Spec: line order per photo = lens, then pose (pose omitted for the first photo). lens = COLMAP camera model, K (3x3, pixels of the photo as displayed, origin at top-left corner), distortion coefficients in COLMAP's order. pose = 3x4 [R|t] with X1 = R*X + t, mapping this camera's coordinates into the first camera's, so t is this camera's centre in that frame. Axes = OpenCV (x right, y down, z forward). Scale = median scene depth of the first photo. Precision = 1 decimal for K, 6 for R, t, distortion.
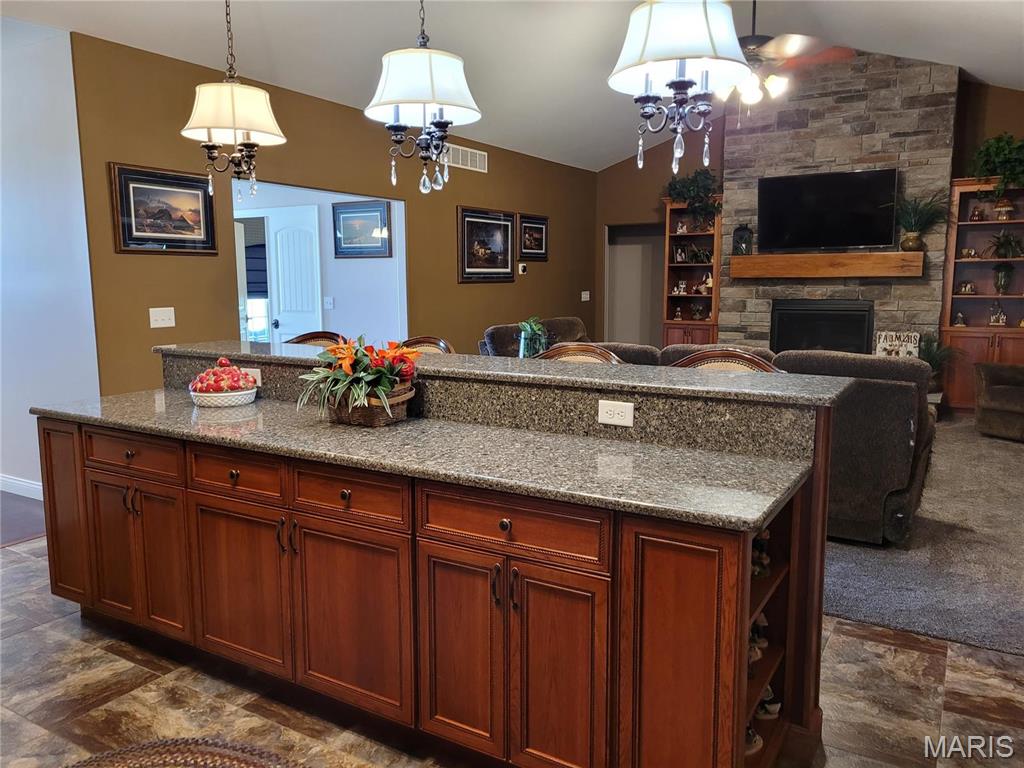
lens RADIAL K [[769.8, 0, 511.4], [0, 769.8, 382.9], [0, 0, 1]] dist [0.042630, -0.003807]
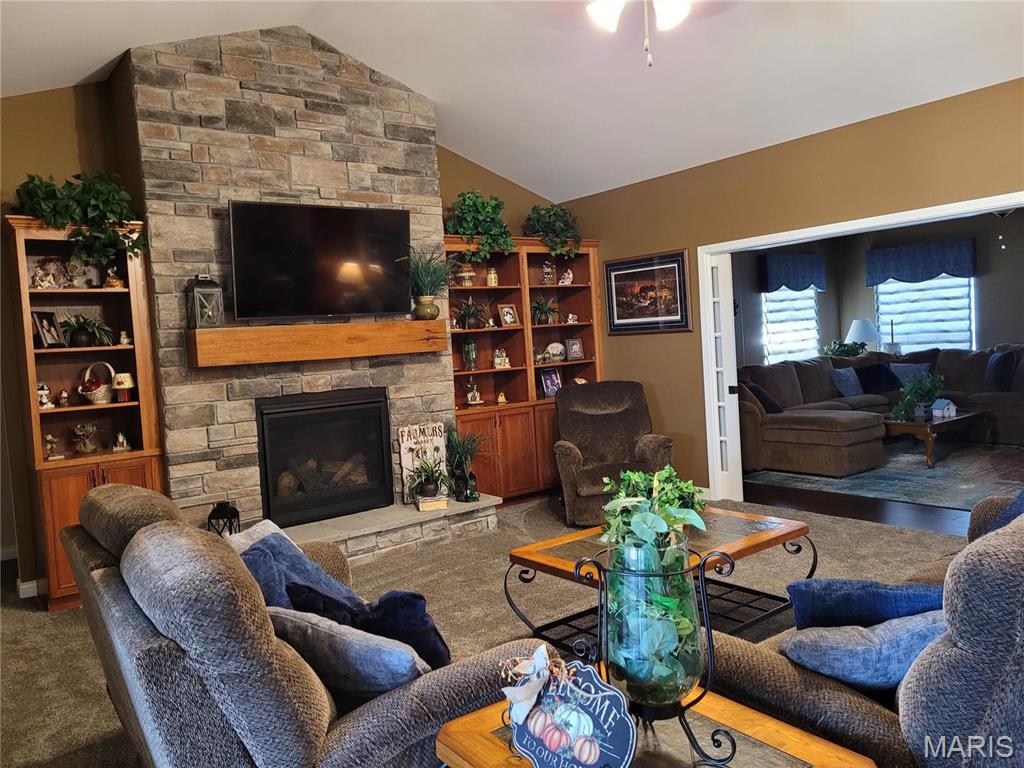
lens RADIAL K [[769.8, 0, 508.1], [0, 769.8, 377.5], [0, 0, 1]] dist [0.042630, -0.003807]
pose [[0.373033, -0.064333, 0.925585, -0.164591], [0.186436, 0.982443, -0.006854, -0.087547], [-0.908894, 0.175119, 0.378478, 0.614386]]
